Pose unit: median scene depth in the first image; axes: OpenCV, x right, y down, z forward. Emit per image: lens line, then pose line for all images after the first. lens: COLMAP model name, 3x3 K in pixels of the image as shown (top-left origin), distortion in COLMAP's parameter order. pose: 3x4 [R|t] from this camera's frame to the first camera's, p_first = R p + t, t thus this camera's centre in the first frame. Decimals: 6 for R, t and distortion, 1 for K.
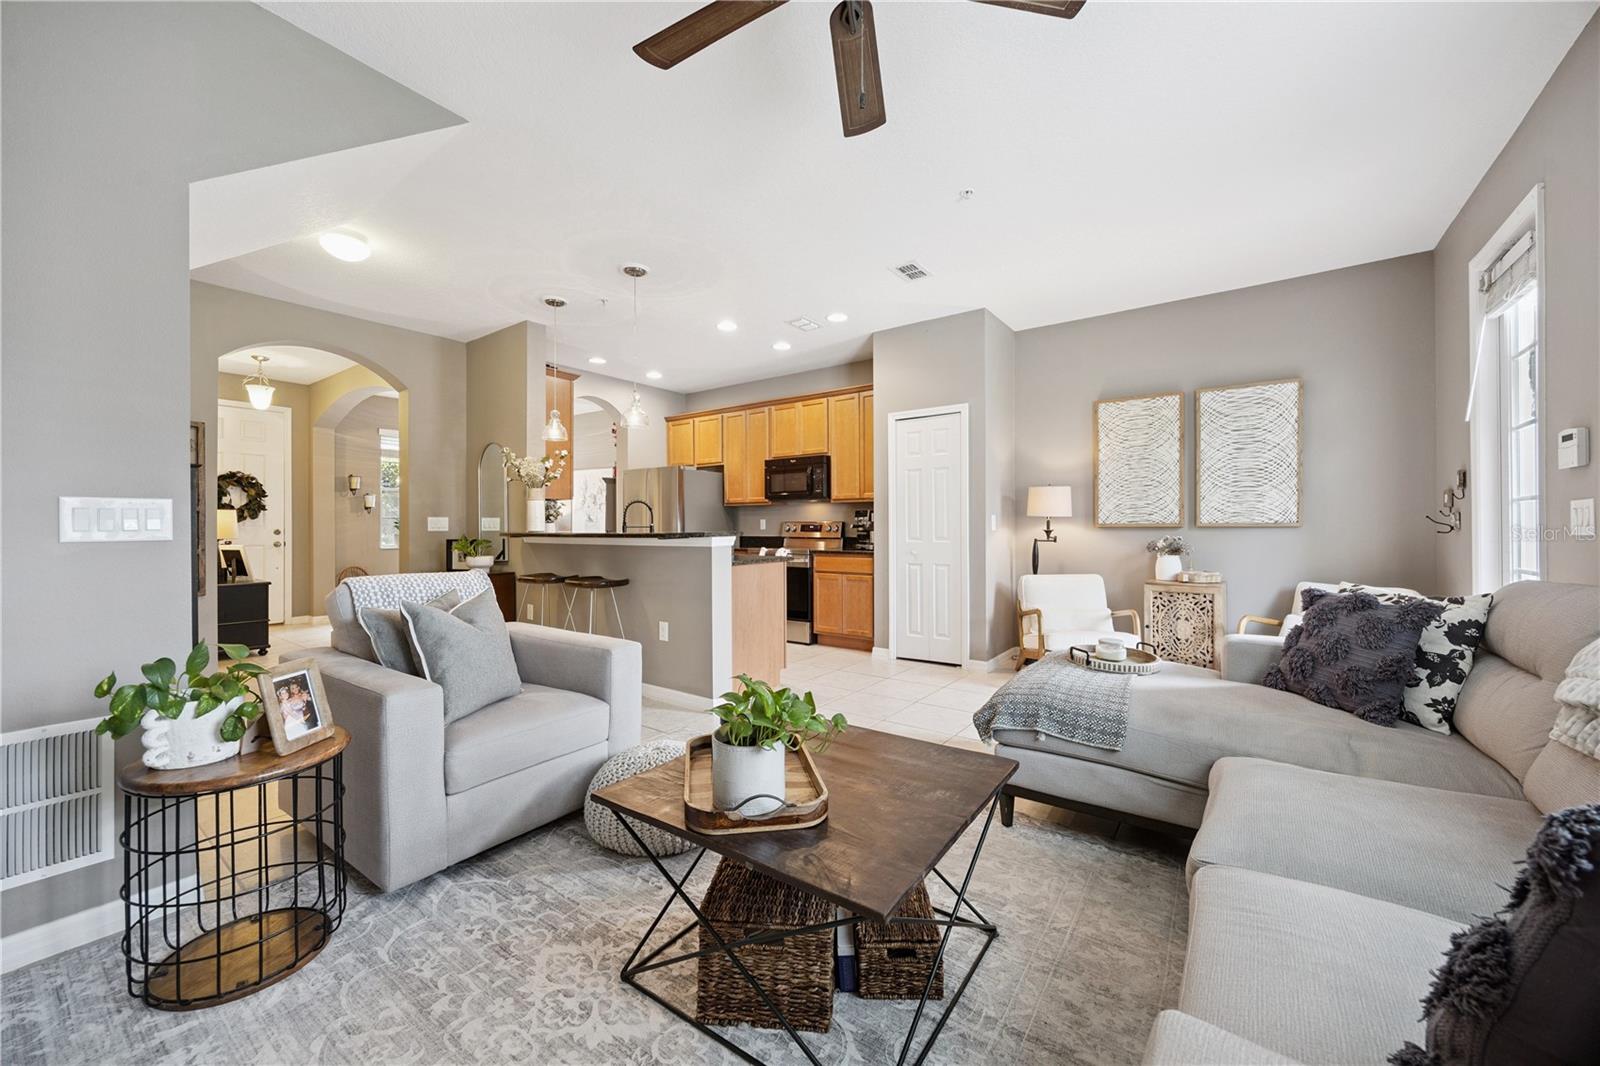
lens RADIAL K [[607.9, 0, 795.5], [0, 607.9, 529.5], [0, 0, 1]] dist [-0.003441, -0.000162]
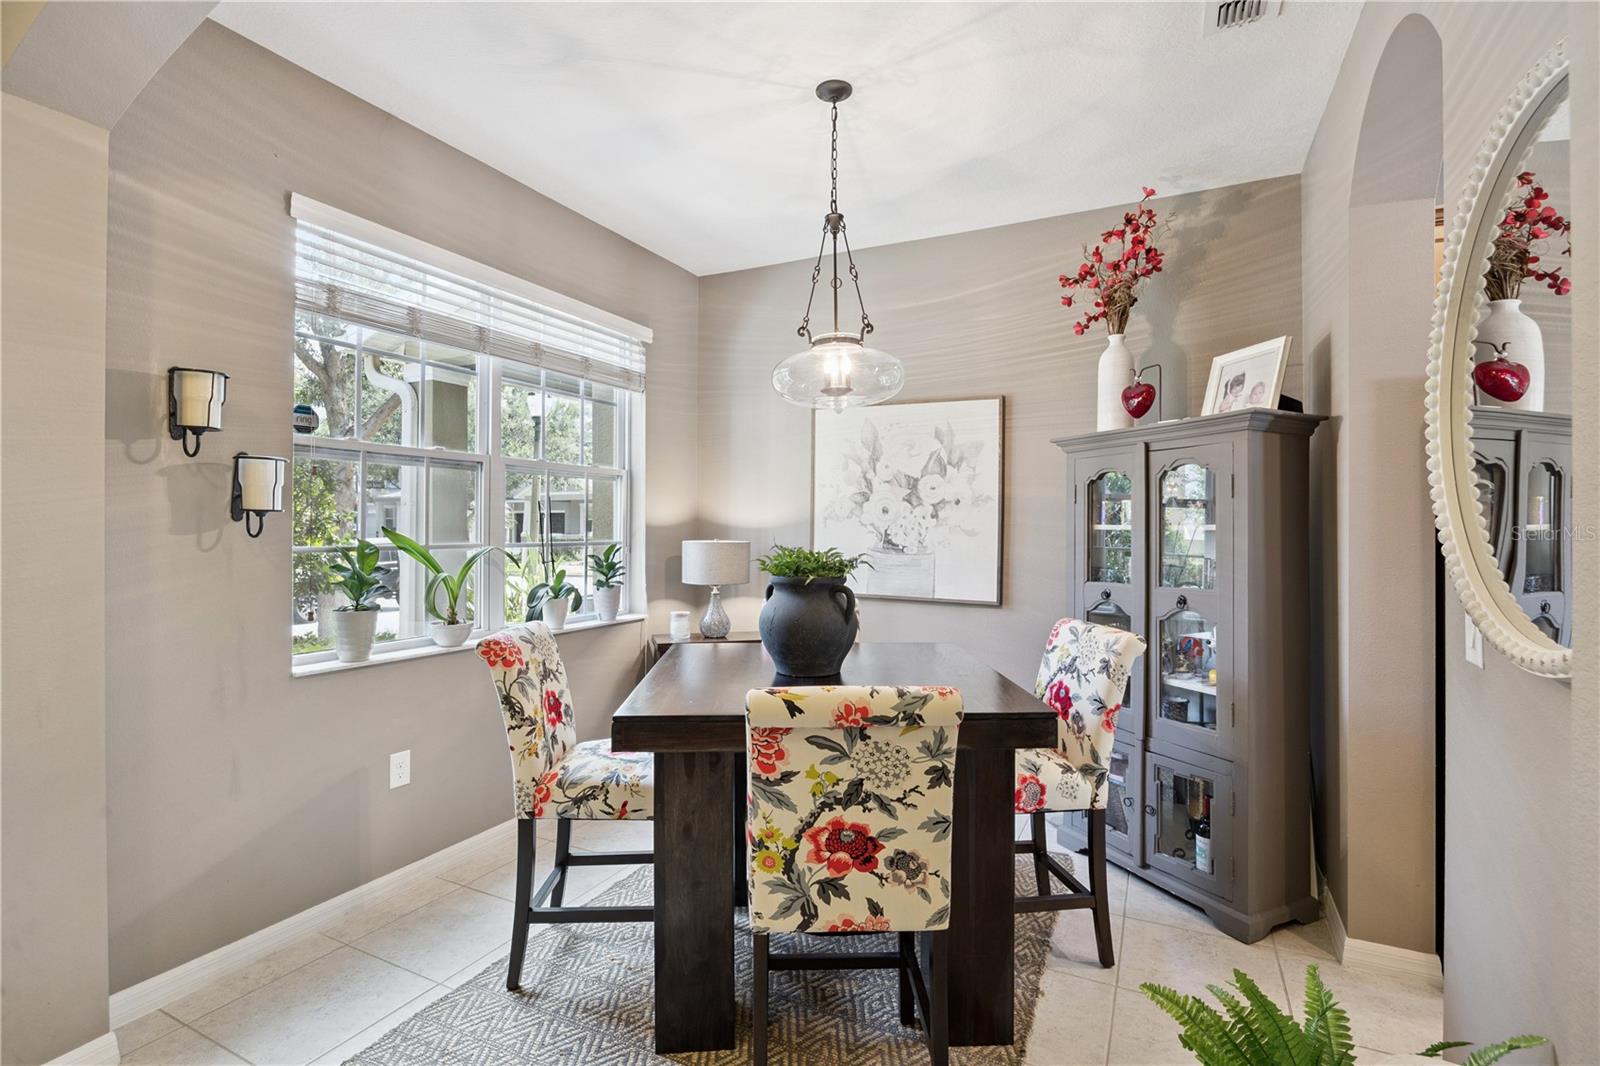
lens RADIAL K [[747.0, 0, 799.3], [0, 747.0, 527.0], [0, 0, 1]] dist [-0.012218, -0.000133]
pose [[0.984174, 0.004389, 0.177149, -0.703279], [-0.002806, 0.999954, -0.009186, -0.036423], [-0.177181, 0.008544, 0.984141, 0.875133]]
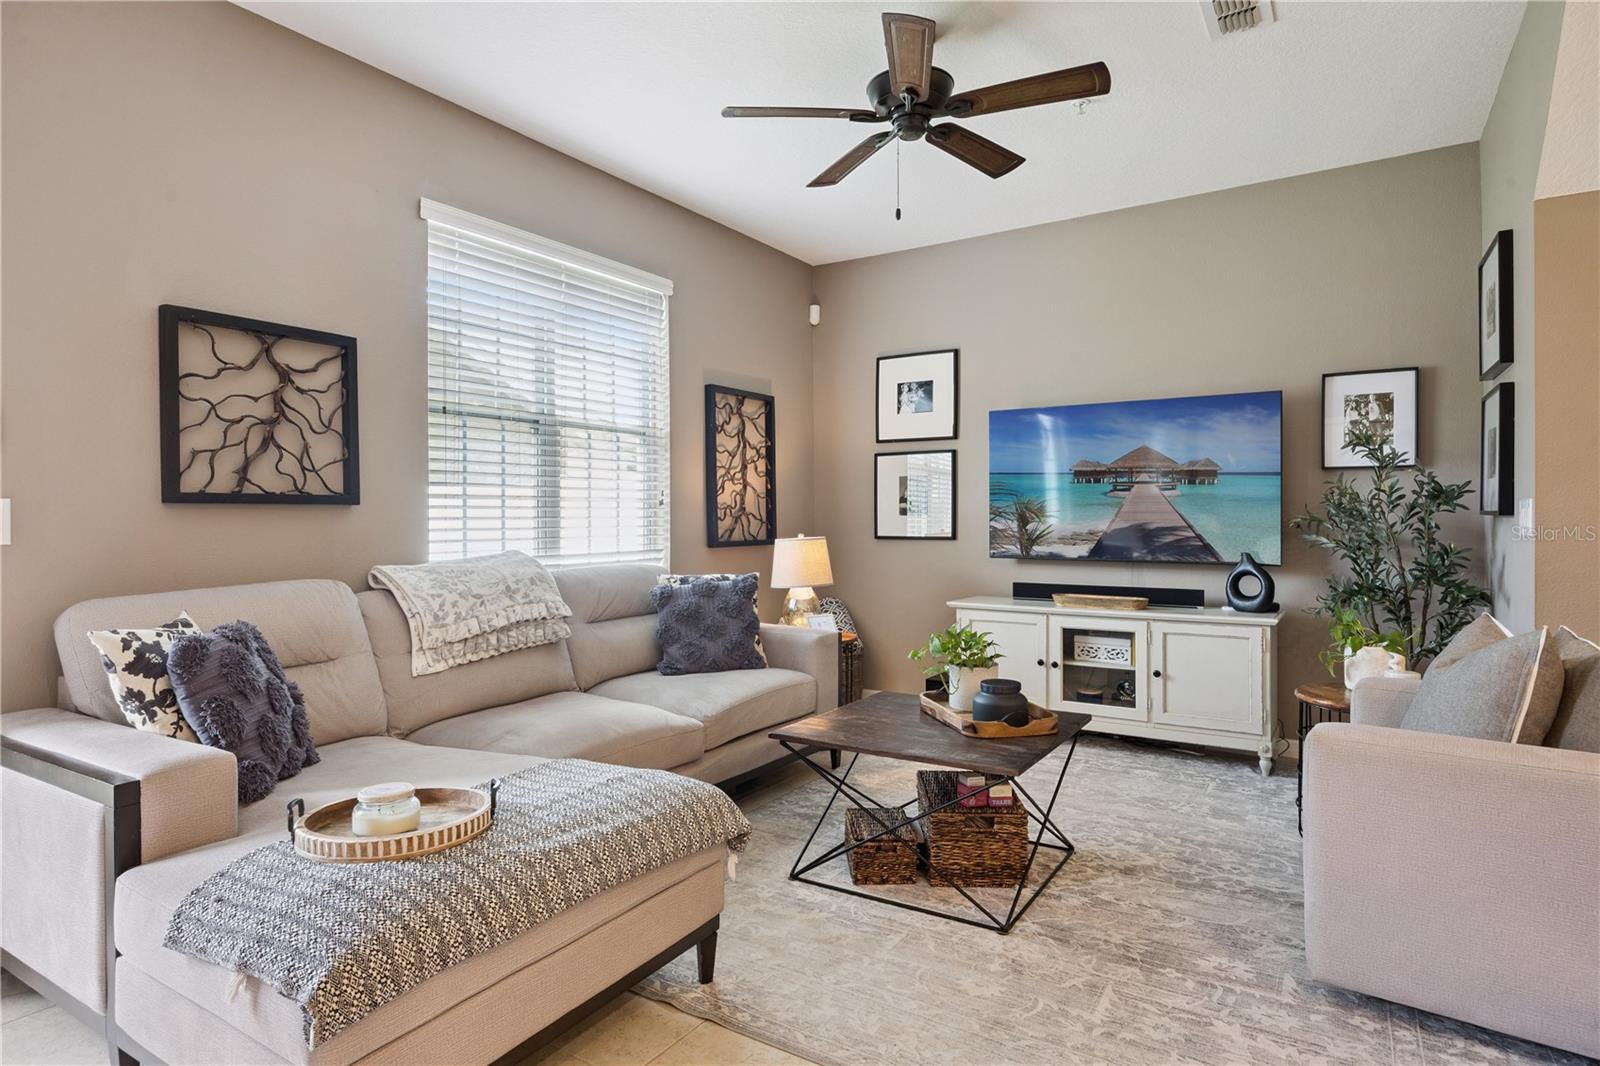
lens RADIAL K [[869.5, 0, 799.8], [0, 869.5, 523.3], [0, 0, 1]] dist [-0.007593, -0.000018]
pose [[-0.998129, 0.005718, -0.060882, 0.115919], [0.005433, 0.999973, 0.004851, -0.005974], [0.060908, 0.004511, -0.998133, 0.749604]]
